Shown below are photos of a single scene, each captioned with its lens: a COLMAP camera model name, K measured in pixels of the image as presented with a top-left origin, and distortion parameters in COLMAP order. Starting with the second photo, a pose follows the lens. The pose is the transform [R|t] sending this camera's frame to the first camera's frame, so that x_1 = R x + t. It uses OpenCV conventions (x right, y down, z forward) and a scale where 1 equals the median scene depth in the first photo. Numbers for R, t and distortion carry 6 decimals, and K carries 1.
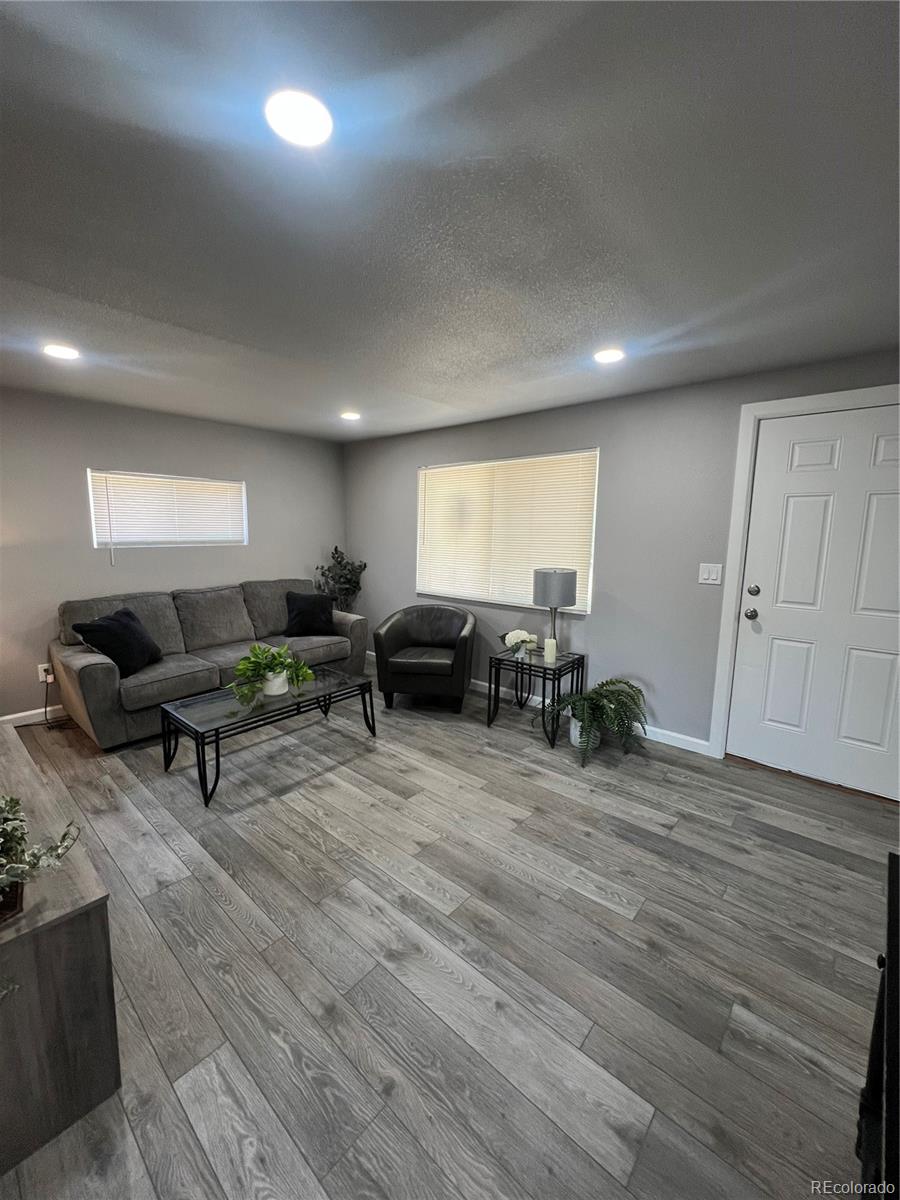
lens RADIAL K [[481.7, 0, 451.9], [0, 481.7, 597.2], [0, 0, 1]] dist [-0.004625, 0.002122]
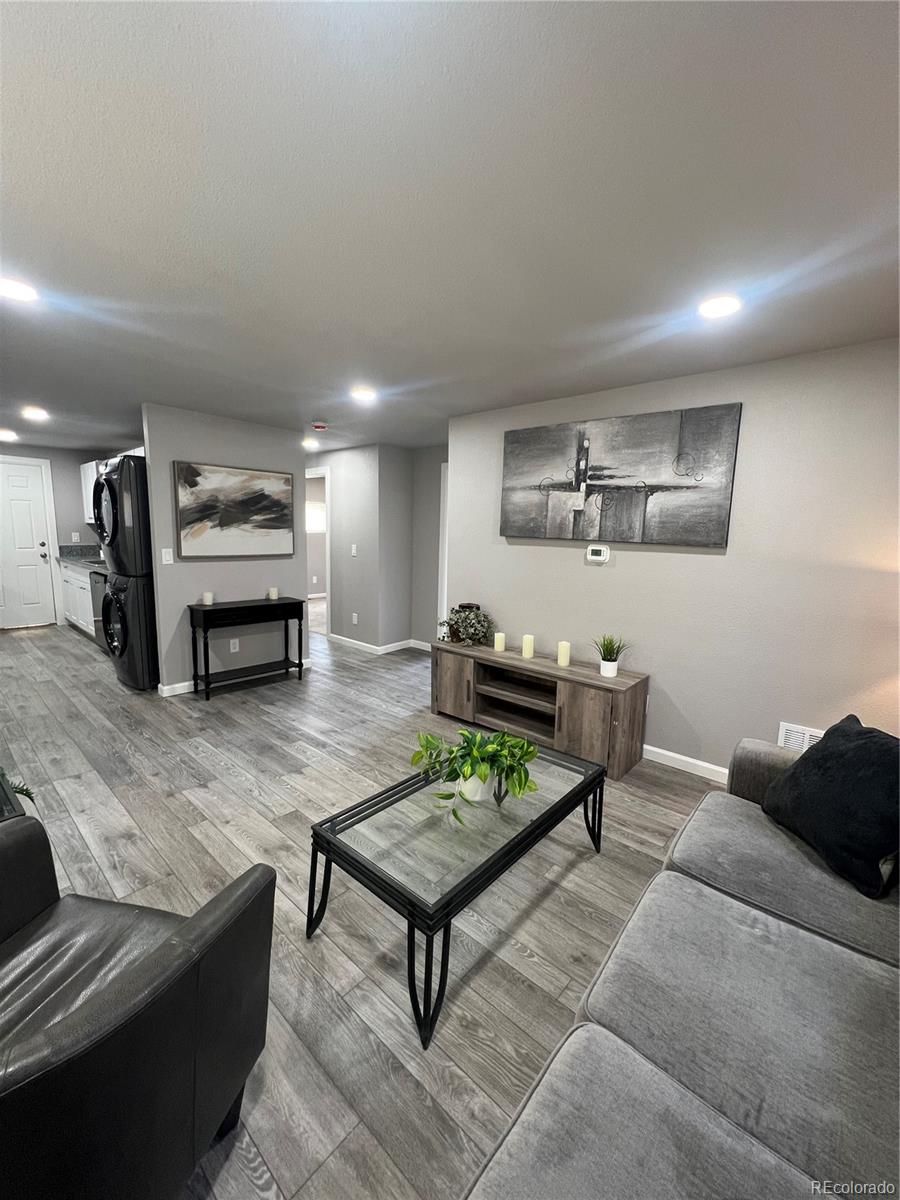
lens RADIAL K [[481.7, 0, 452.3], [0, 481.7, 597.8], [0, 0, 1]] dist [-0.004625, 0.002122]
pose [[-0.999297, -0.037469, 0.000762, -0.431592], [-0.035780, 0.959901, 0.278045, -0.281287], [-0.011150, 0.277822, -0.960568, 2.005637]]
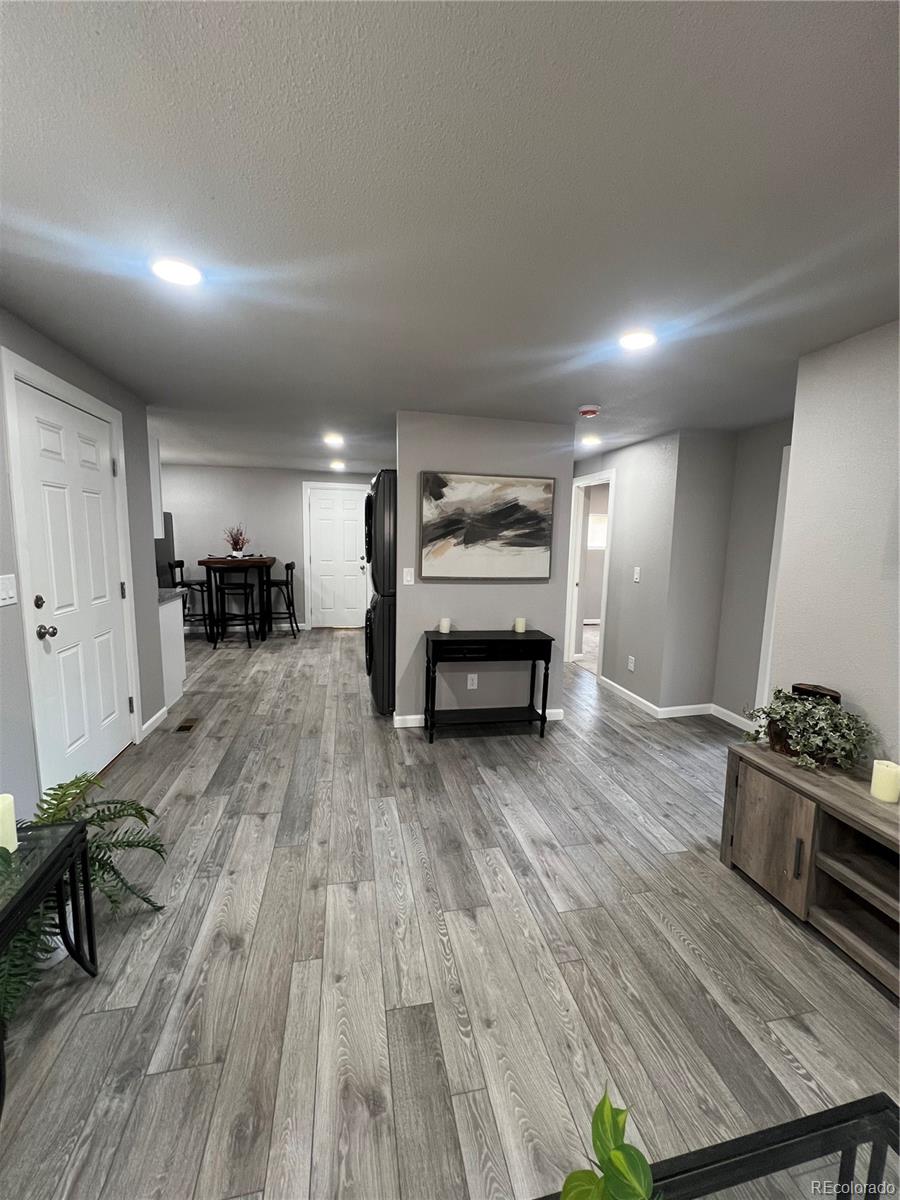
lens RADIAL K [[481.7, 0, 452.6], [0, 481.7, 597.6], [0, 0, 1]] dist [-0.004625, 0.002122]
pose [[-0.802992, -0.105323, 0.586609, -0.453277], [0.050332, 0.968761, 0.242835, -0.218480], [-0.593860, 0.224520, -0.772606, 1.487108]]
